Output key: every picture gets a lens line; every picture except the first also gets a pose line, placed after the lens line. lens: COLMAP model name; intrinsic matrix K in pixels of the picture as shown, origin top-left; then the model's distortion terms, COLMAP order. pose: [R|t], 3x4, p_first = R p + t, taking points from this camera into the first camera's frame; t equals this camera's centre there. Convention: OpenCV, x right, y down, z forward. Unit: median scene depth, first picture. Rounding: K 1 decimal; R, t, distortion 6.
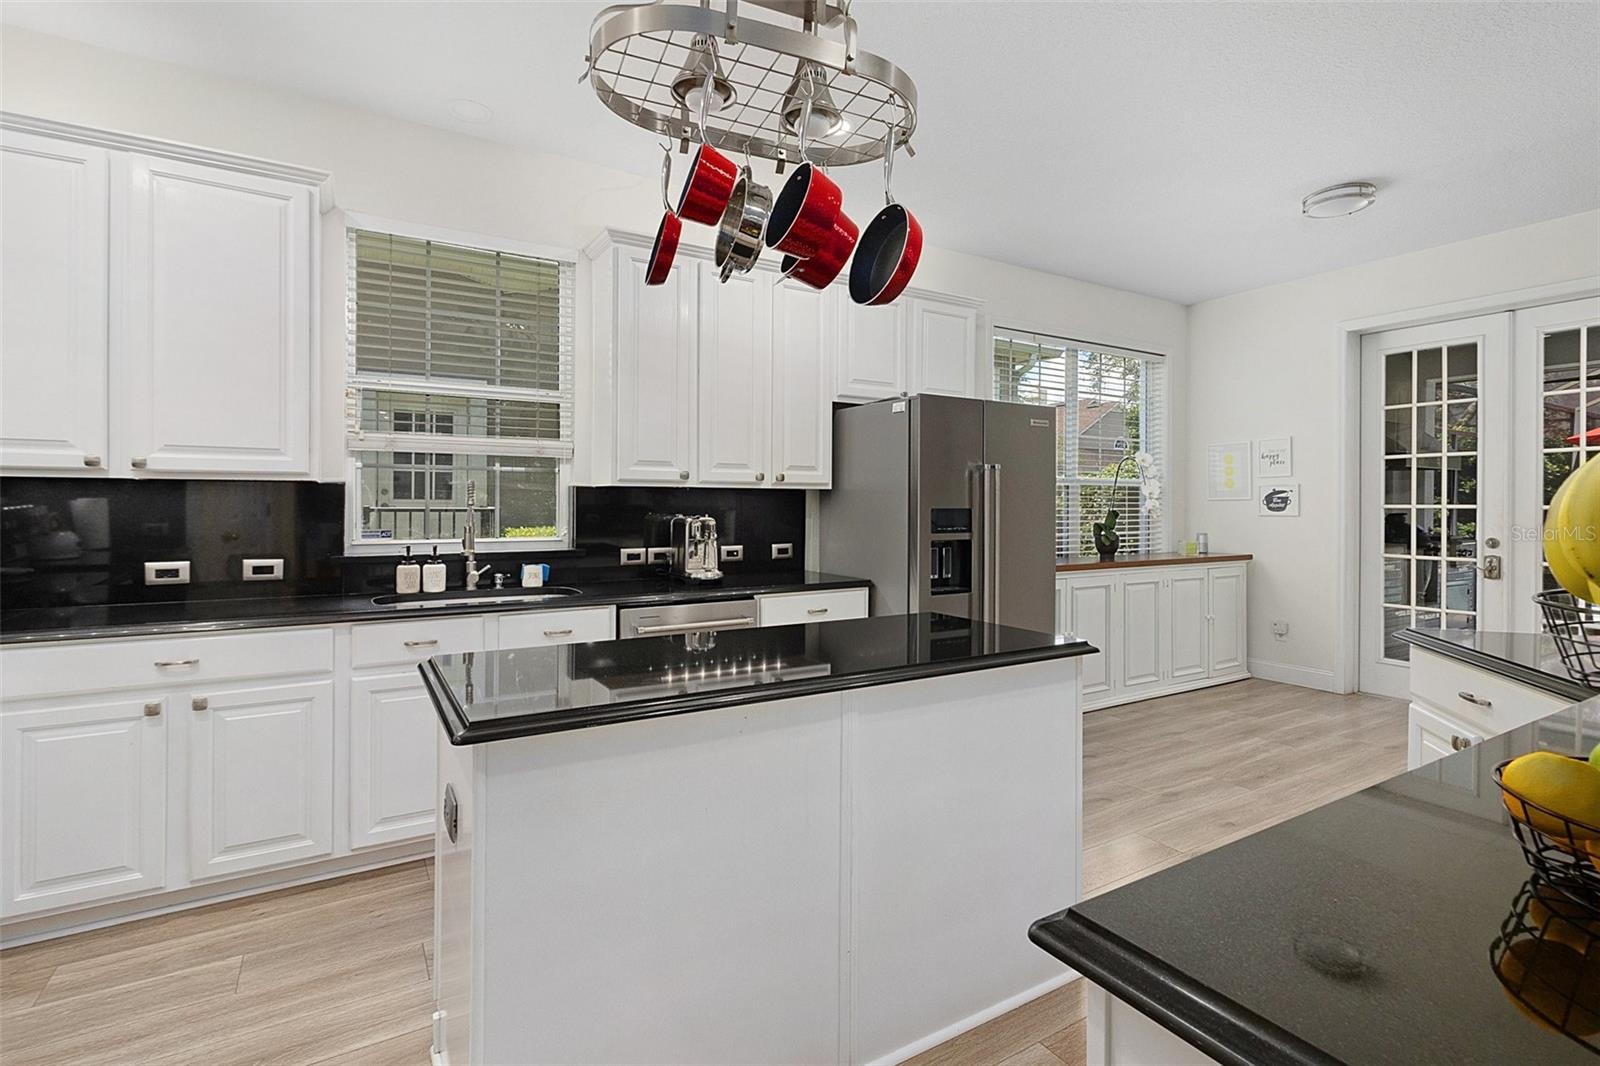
lens RADIAL K [[759.0, 0, 794.6], [0, 759.0, 511.1], [0, 0, 1]] dist [0.000131, 0.001232]
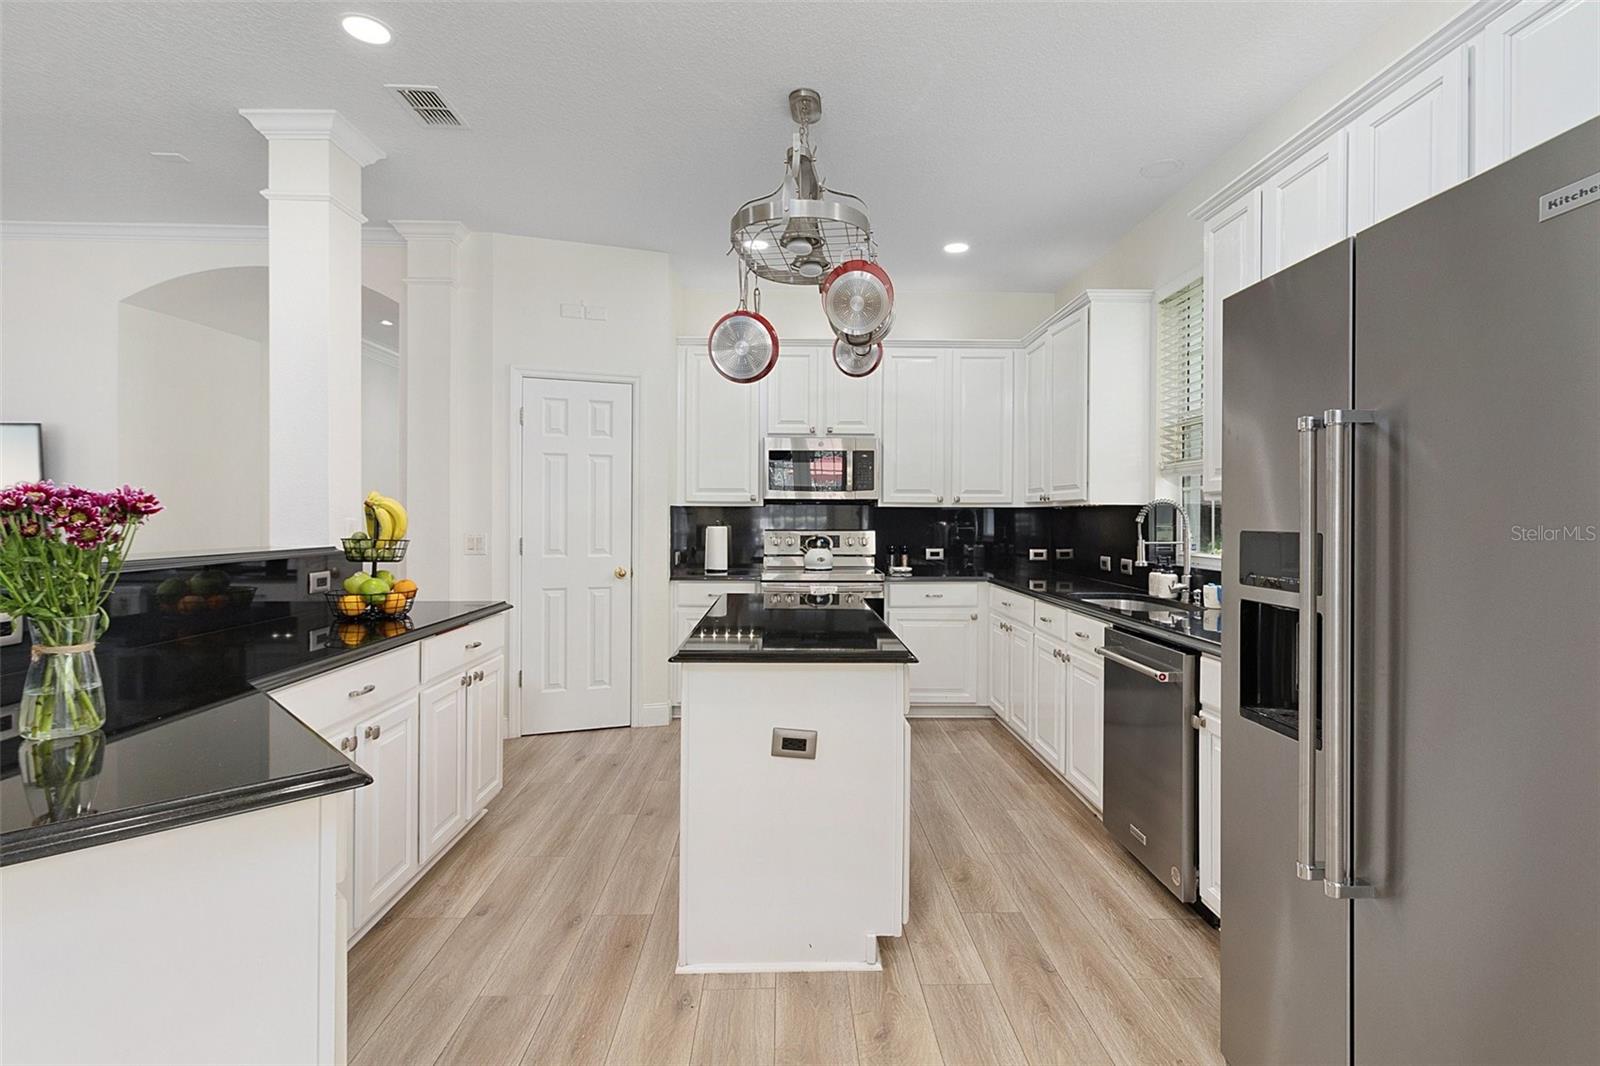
lens RADIAL K [[759.0, 0, 785.4], [0, 759.0, 520.8], [0, 0, 1]] dist [0.000131, 0.001232]
pose [[-0.503309, 0.000530, -0.864106, 0.675867], [-0.010430, 0.999923, 0.006689, -0.009196], [0.864043, 0.012379, -0.503265, 0.911284]]
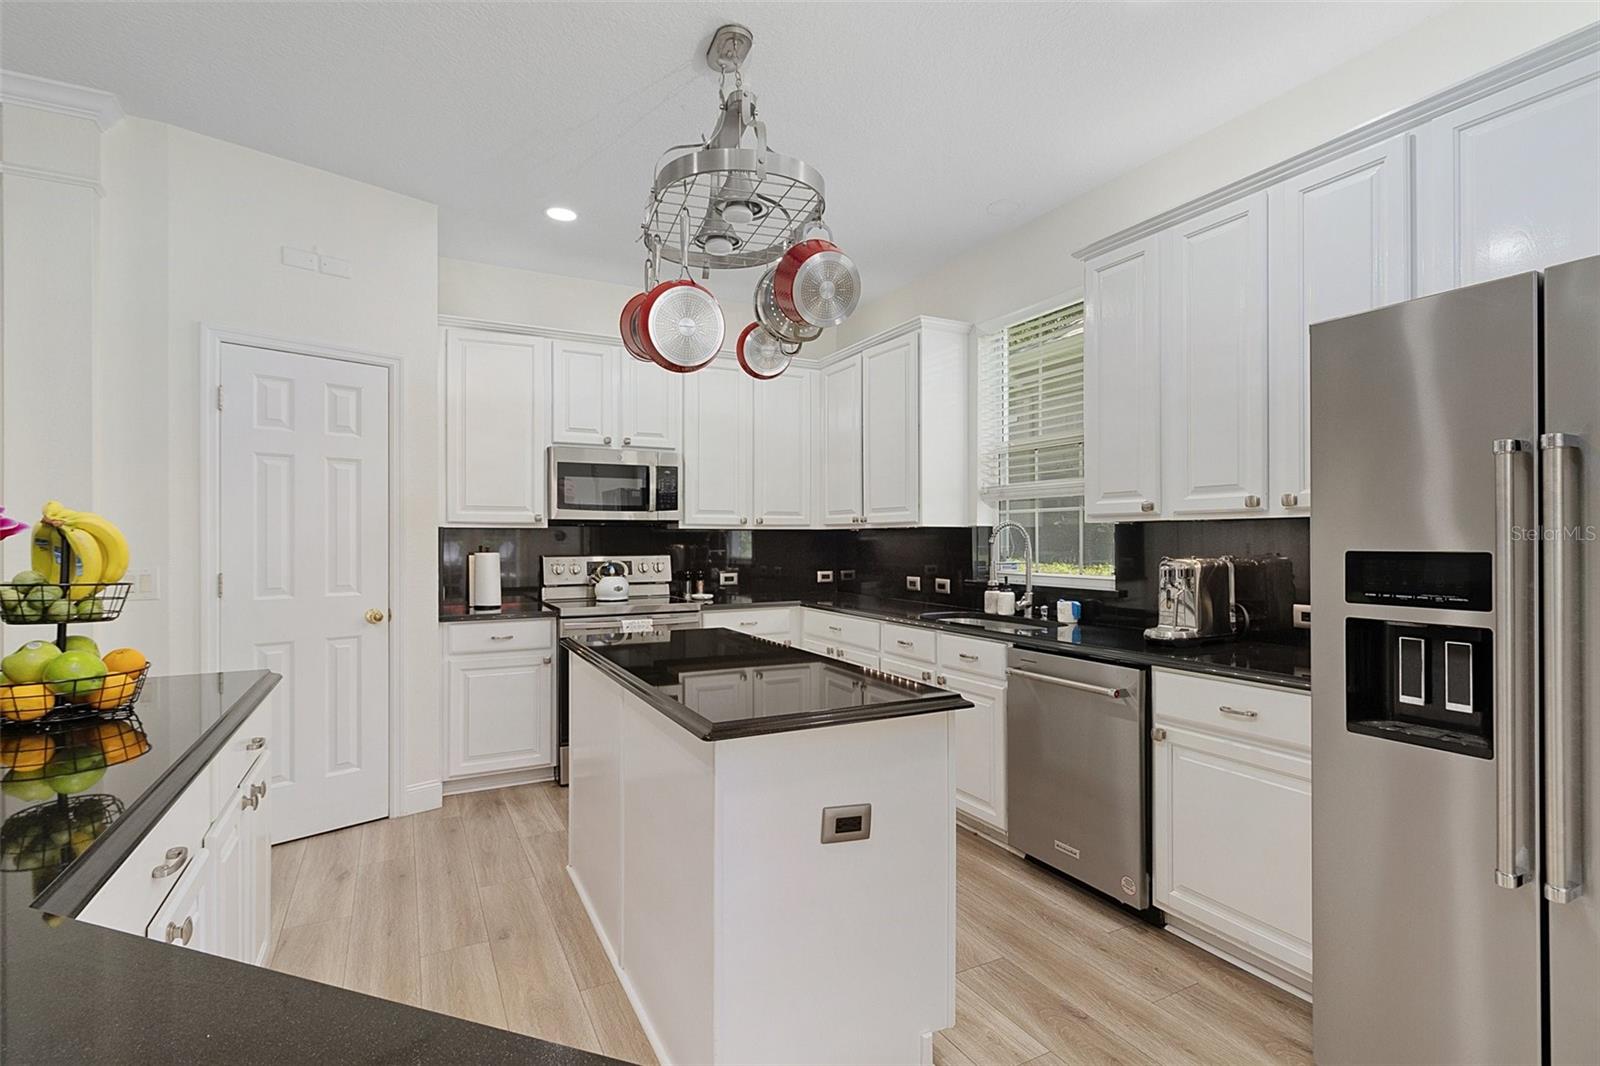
lens RADIAL K [[759.0, 0, 788.7], [0, 759.0, 540.9], [0, 0, 1]] dist [0.000131, 0.001232]
pose [[-0.070136, -0.000400, -0.997537, 0.636966], [-0.003960, 0.999992, -0.000123, -0.007691], [0.997530, 0.003942, -0.070137, 0.628015]]
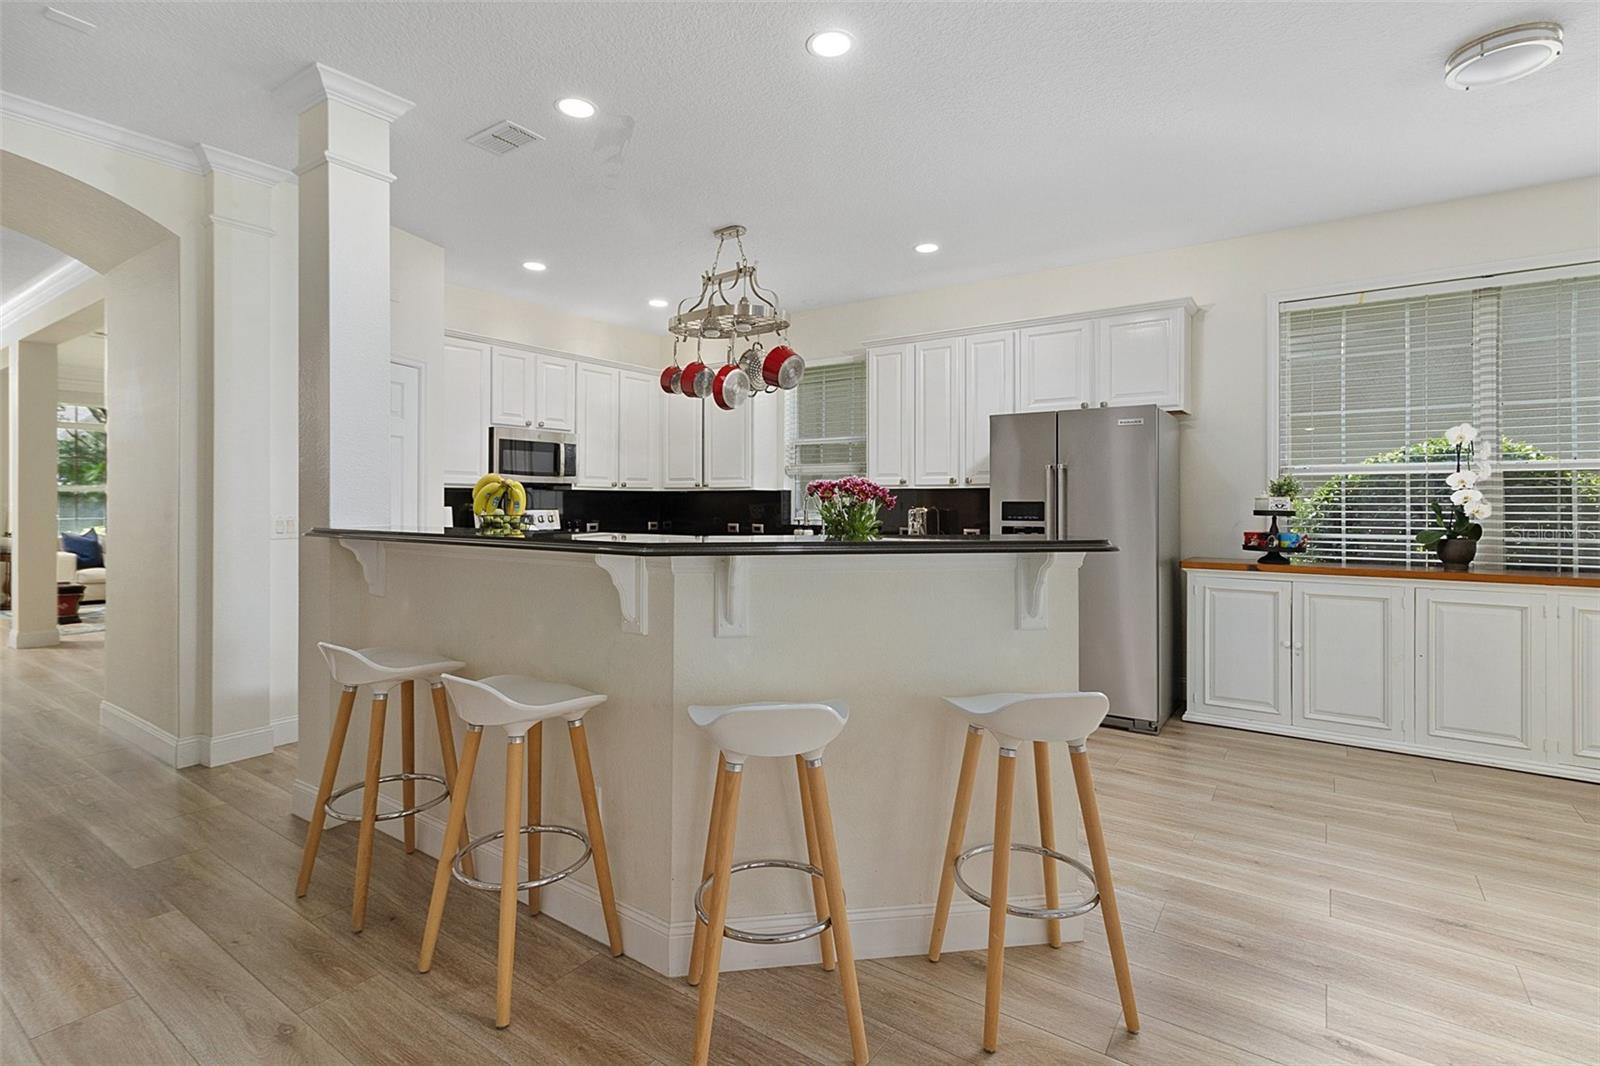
lens RADIAL K [[759.0, 0, 780.1], [0, 759.0, 502.6], [0, 0, 1]] dist [0.000131, 0.001232]
pose [[0.385944, -0.000757, -0.922522, 1.151003], [-0.005618, 0.999979, -0.003171, 0.004357], [0.922505, 0.006407, 0.385932, 0.128092]]
